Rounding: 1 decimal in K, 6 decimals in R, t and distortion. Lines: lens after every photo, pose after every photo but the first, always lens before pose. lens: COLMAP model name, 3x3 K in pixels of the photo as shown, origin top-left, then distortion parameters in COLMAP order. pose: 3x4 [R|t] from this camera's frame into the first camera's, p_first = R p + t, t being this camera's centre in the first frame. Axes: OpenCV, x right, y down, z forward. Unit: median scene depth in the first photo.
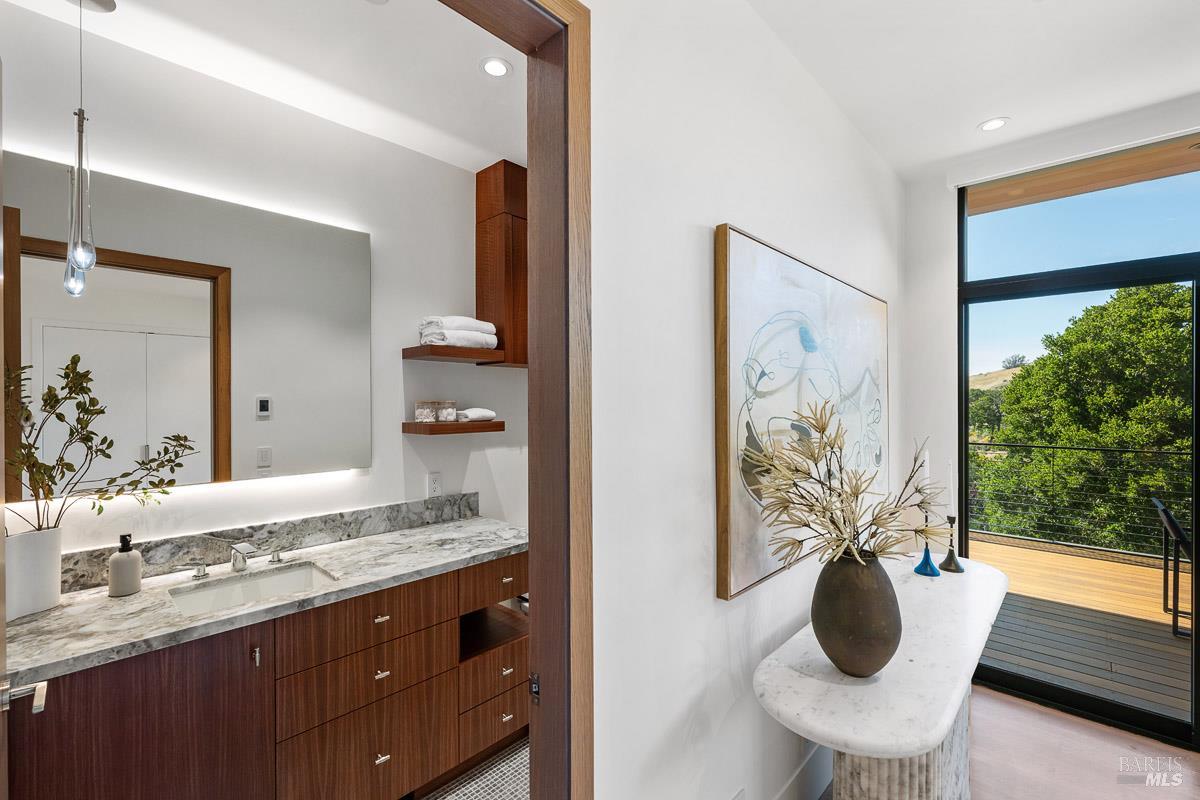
lens RADIAL K [[518.9, 0, 600.0], [0, 518.9, 400.0], [0, 0, 1]] dist [-0.000377, -0.000072]
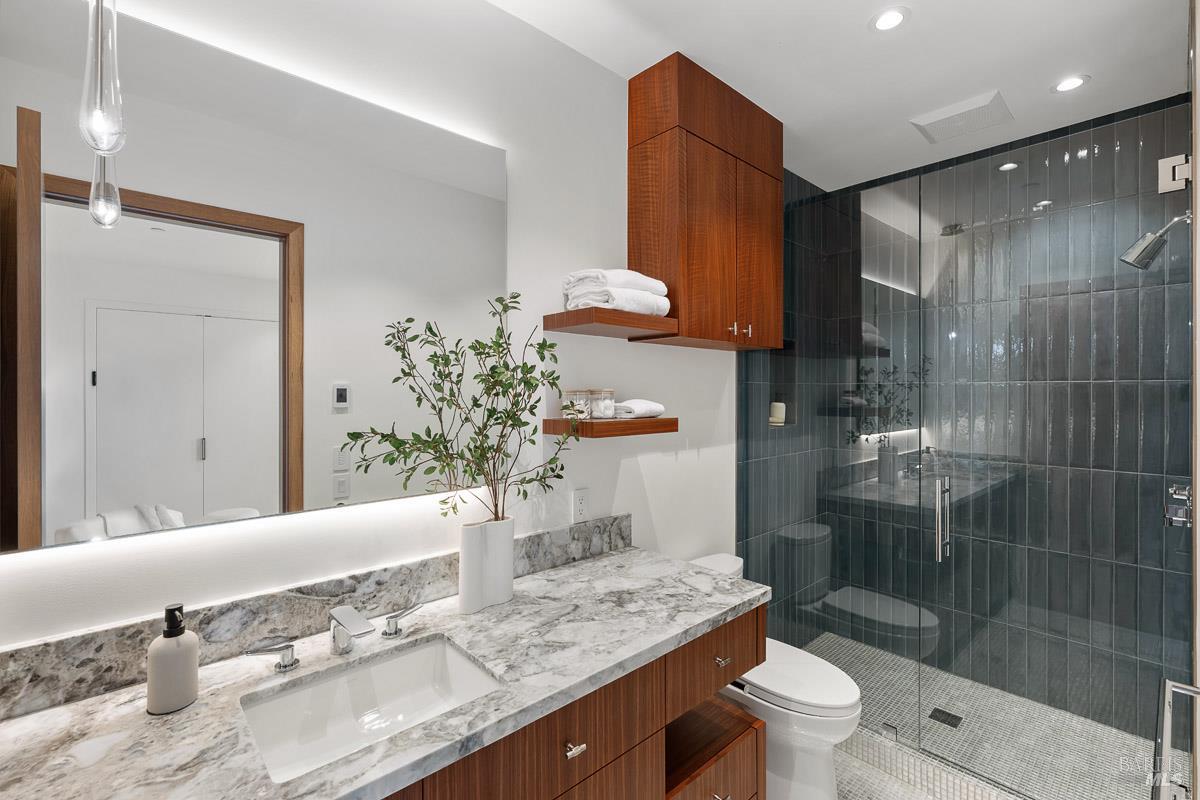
lens RADIAL K [[530.1, 0, 601.4], [0, 530.1, 390.3], [0, 0, 1]] dist [-0.000747, 0.000003]
pose [[0.997358, 0.002328, -0.072607, -0.301130], [-0.002447, 0.999996, -0.001551, 0.005469], [0.072603, 0.001725, 0.997359, 0.338326]]
